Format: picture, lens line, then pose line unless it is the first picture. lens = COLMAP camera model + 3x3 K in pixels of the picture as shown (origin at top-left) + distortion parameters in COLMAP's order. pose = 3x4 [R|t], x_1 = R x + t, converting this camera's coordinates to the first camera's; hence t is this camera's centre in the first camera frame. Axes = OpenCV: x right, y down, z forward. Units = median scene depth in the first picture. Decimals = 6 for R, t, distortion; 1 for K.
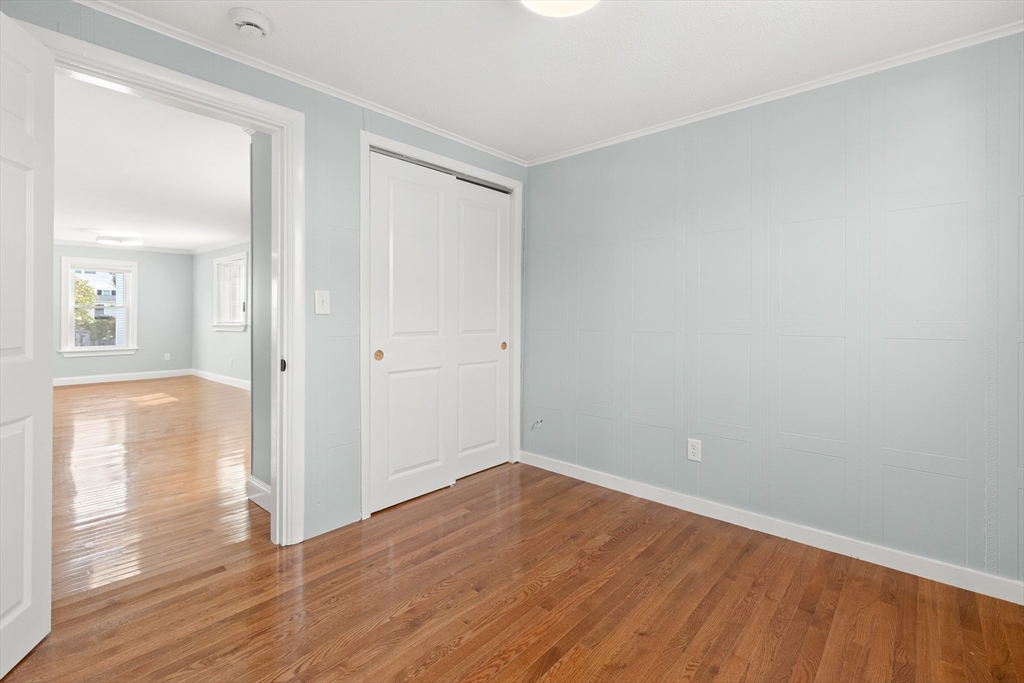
lens RADIAL K [[461.3, 0, 523.2], [0, 461.3, 318.0], [0, 0, 1]] dist [0.003207, -0.000092]
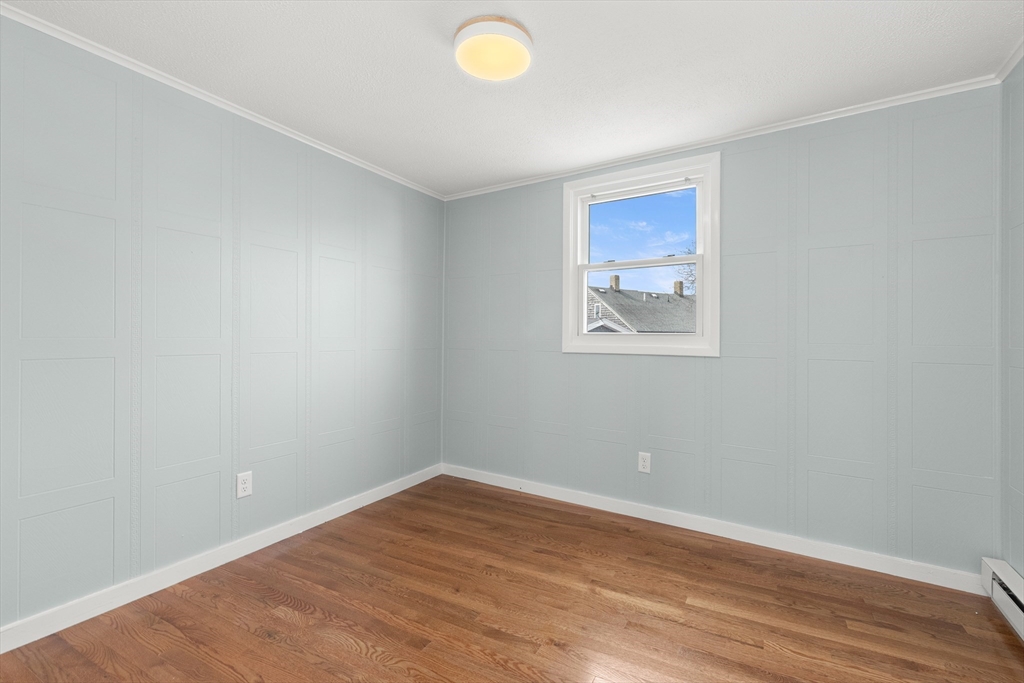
lens RADIAL K [[461.3, 0, 513.5], [0, 461.3, 337.2], [0, 0, 1]] dist [0.003207, -0.000092]
pose [[-0.200895, -0.006835, 0.979589, -0.809674], [-0.005044, 0.999970, 0.005943, -0.008275], [-0.979600, -0.003747, -0.200924, 0.902248]]
